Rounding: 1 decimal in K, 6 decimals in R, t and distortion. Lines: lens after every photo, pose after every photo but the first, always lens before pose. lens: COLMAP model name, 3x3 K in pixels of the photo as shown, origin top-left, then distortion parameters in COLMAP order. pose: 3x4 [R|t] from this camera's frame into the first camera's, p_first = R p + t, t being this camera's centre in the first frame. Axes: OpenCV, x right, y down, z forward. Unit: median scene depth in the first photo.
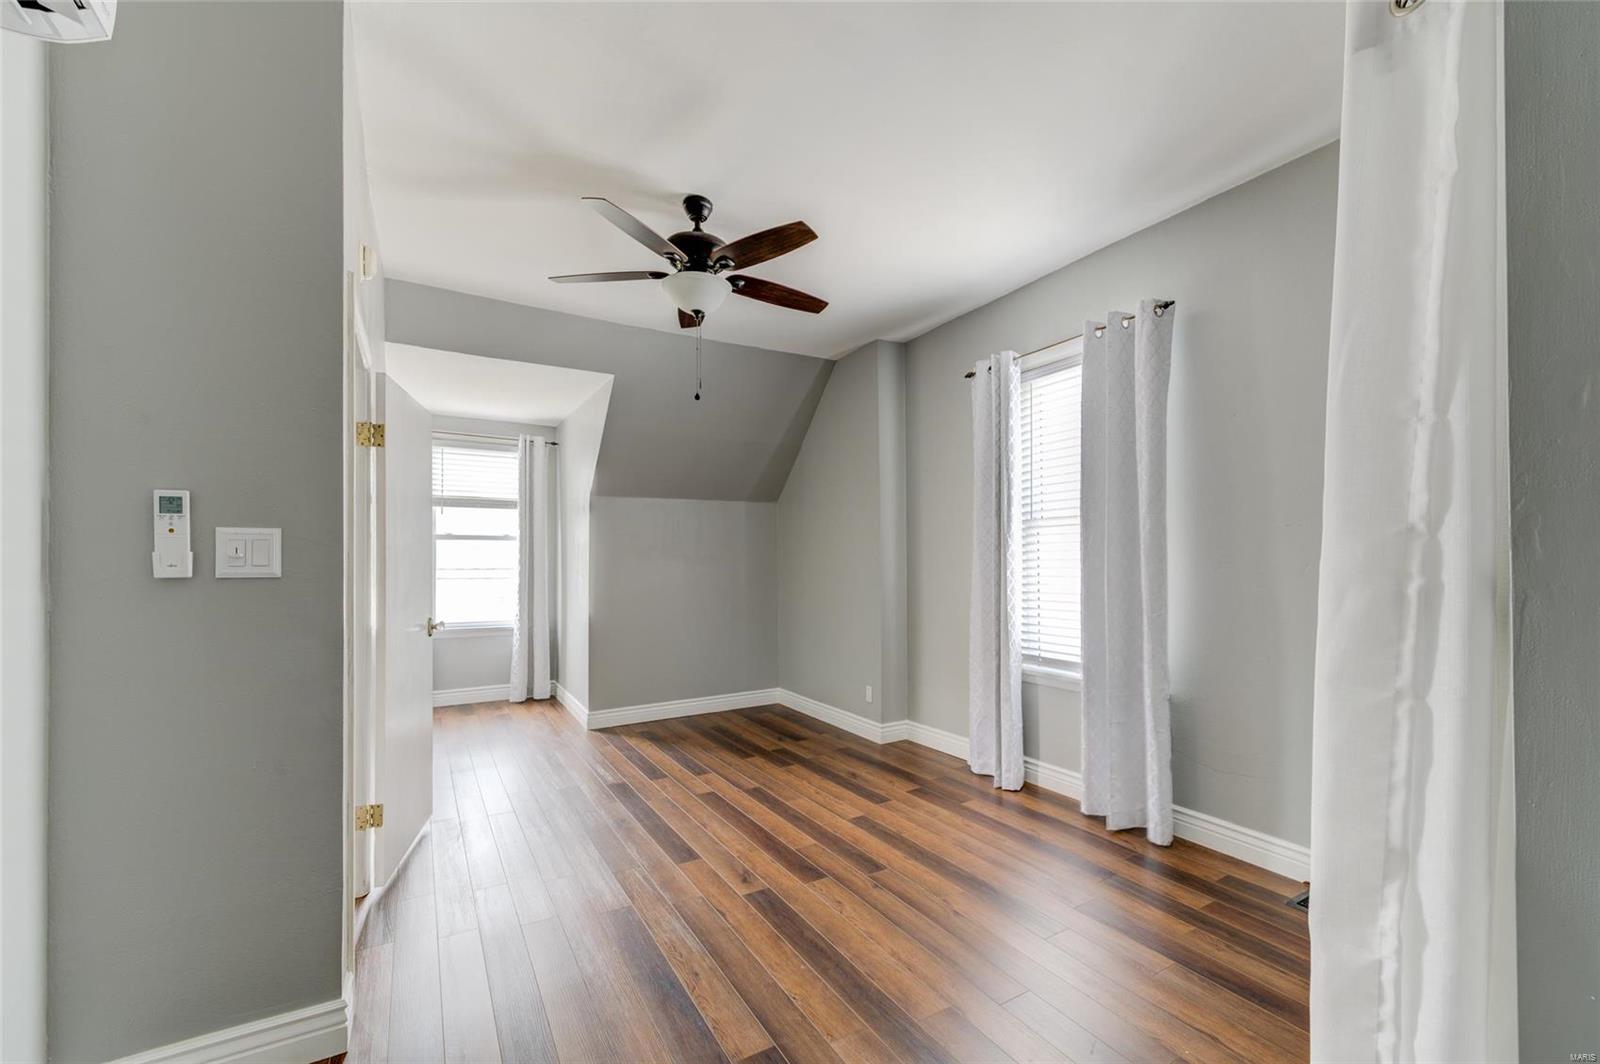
lens RADIAL K [[636.9, 0, 790.3], [0, 636.9, 561.5], [0, 0, 1]] dist [0.001617, -0.000196]
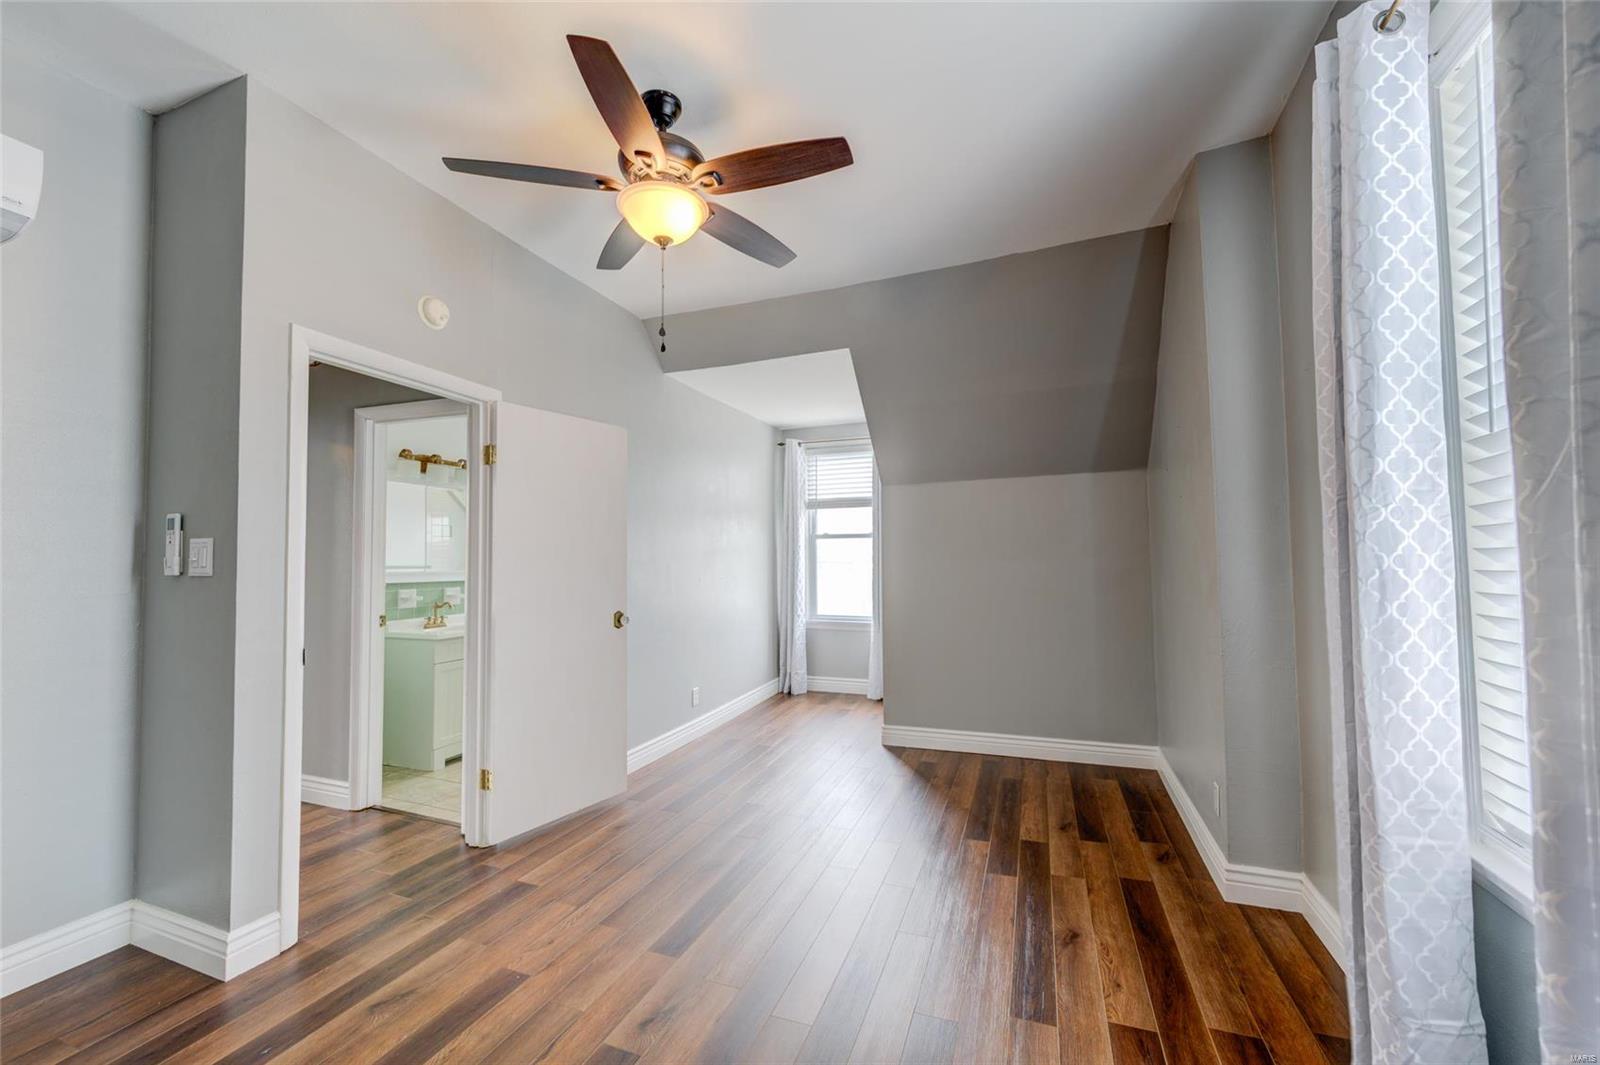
lens RADIAL K [[606.1, 0, 808.1], [0, 606.1, 540.4], [0, 0, 1]] dist [0.001651, 0.000043]
pose [[0.633577, -0.027205, -0.773201, 0.308935], [0.006783, 0.999538, -0.029611, -0.000646], [0.773650, 0.013516, 0.633469, 0.393320]]
